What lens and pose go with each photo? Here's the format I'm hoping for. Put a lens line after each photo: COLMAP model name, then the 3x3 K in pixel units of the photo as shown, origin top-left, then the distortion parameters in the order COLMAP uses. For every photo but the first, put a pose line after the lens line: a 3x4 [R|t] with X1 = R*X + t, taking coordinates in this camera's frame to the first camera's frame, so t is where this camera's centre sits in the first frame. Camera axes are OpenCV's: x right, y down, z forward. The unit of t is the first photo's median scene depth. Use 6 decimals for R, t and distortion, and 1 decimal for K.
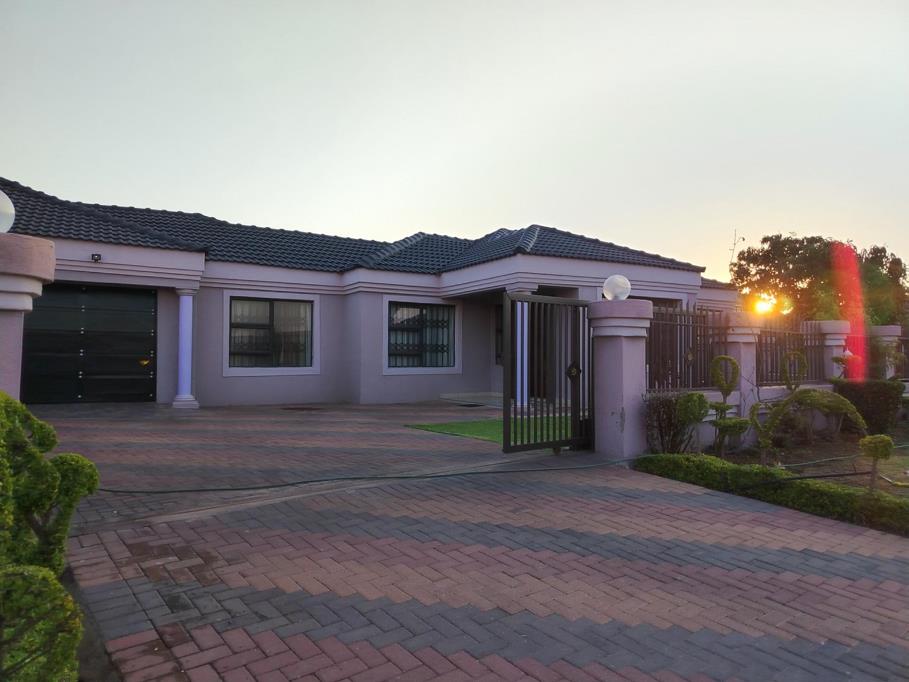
lens RADIAL K [[597.1, 0, 454.5], [0, 597.1, 341.0], [0, 0, 1]] dist [-0.001191, -0.033957]
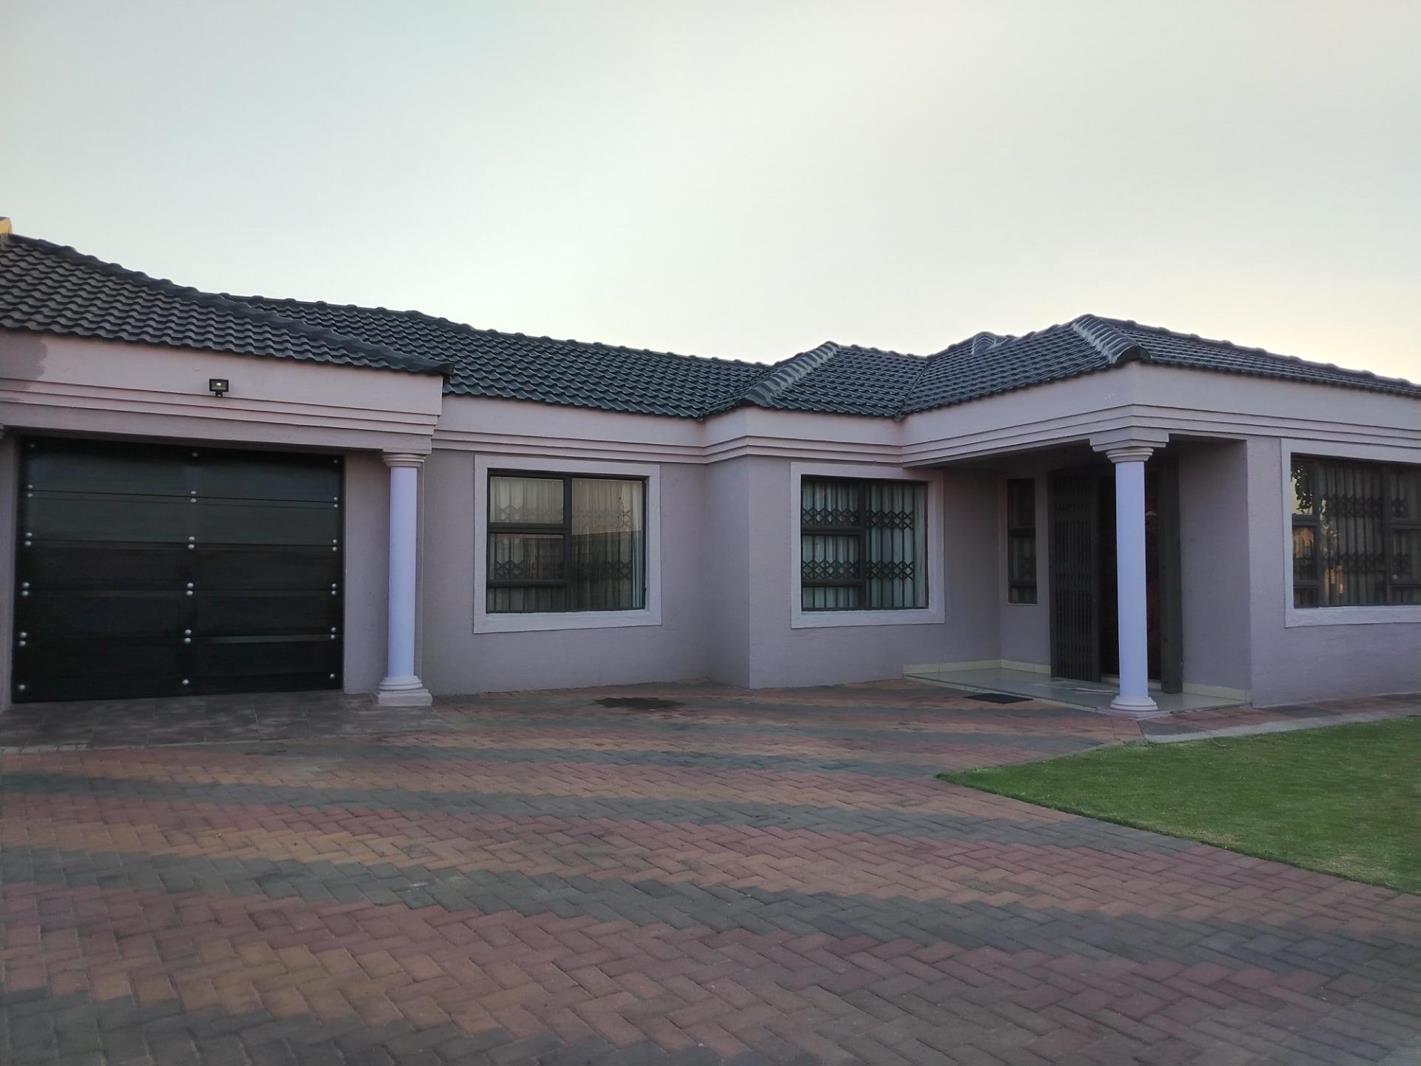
lens RADIAL K [[982.0, 0, 712.1], [0, 982.0, 529.3], [0, 0, 1]] dist [0.055903, -0.096394]
pose [[0.995792, -0.007415, -0.091345, -0.109357], [0.006023, 0.999862, -0.015511, -0.010597], [0.091447, 0.014895, 0.995699, 0.194774]]
